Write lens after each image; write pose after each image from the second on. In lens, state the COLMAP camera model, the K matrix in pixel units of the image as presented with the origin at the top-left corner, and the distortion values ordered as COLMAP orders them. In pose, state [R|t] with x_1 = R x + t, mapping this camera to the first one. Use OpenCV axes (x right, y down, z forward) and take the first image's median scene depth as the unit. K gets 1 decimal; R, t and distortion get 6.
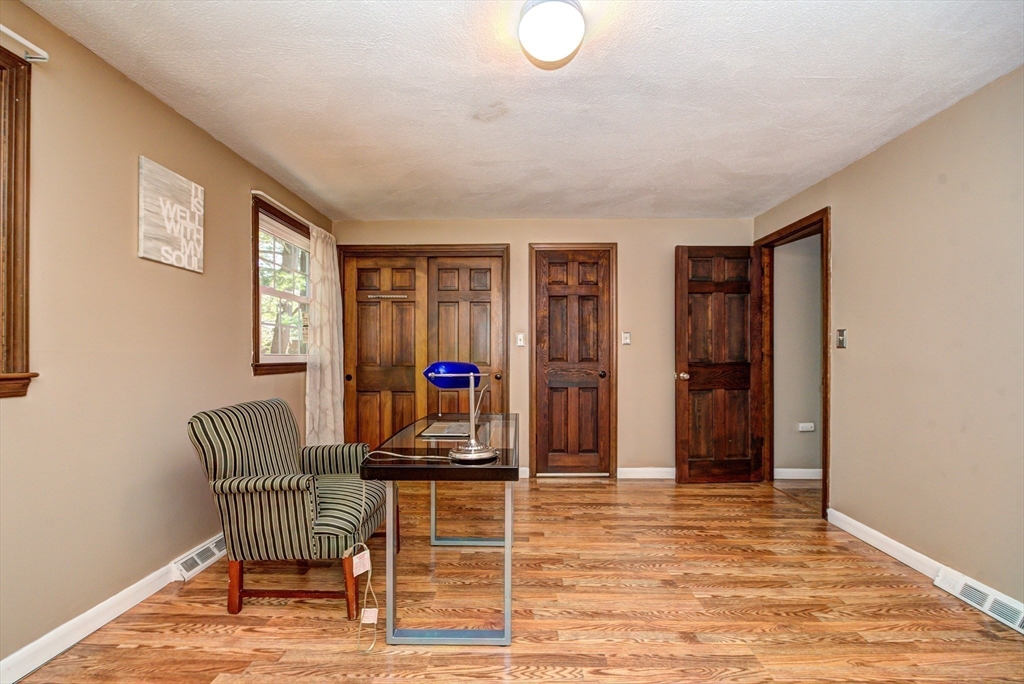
lens RADIAL K [[418.0, 0, 507.7], [0, 418.0, 353.4], [0, 0, 1]] dist [0.011128, -0.008908]
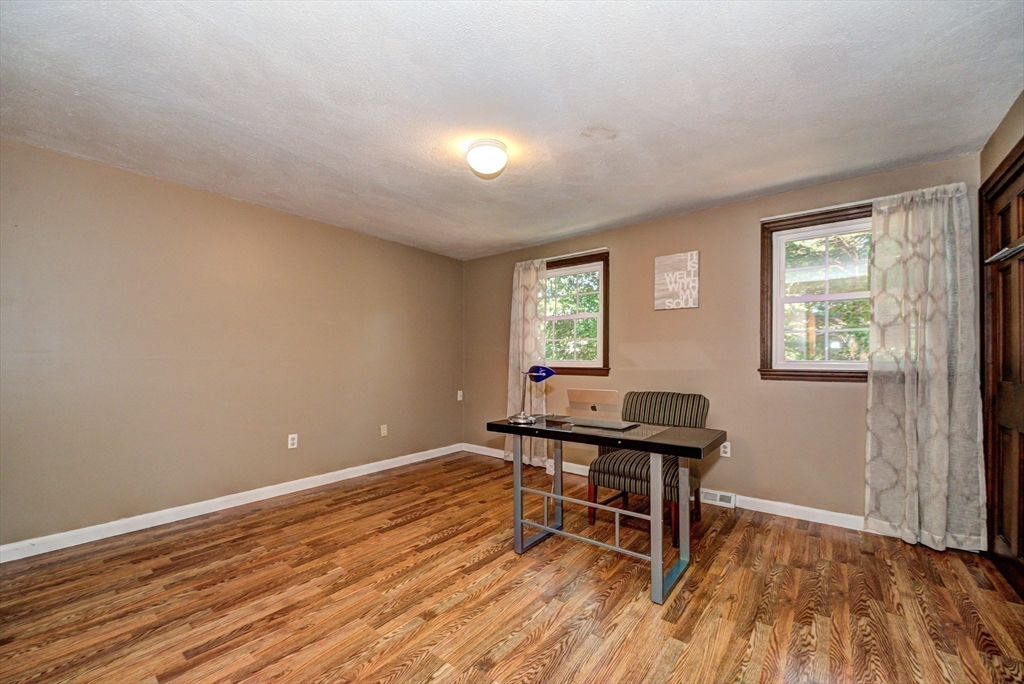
lens RADIAL K [[425.7, 0, 501.4], [0, 425.7, 359.0], [0, 0, 1]] dist [0.009638, -0.011941]
pose [[-0.630746, -0.008709, -0.775940, 0.976561], [-0.003088, 0.999957, -0.008714, 0.011192], [0.775983, -0.003100, -0.630746, 1.529973]]
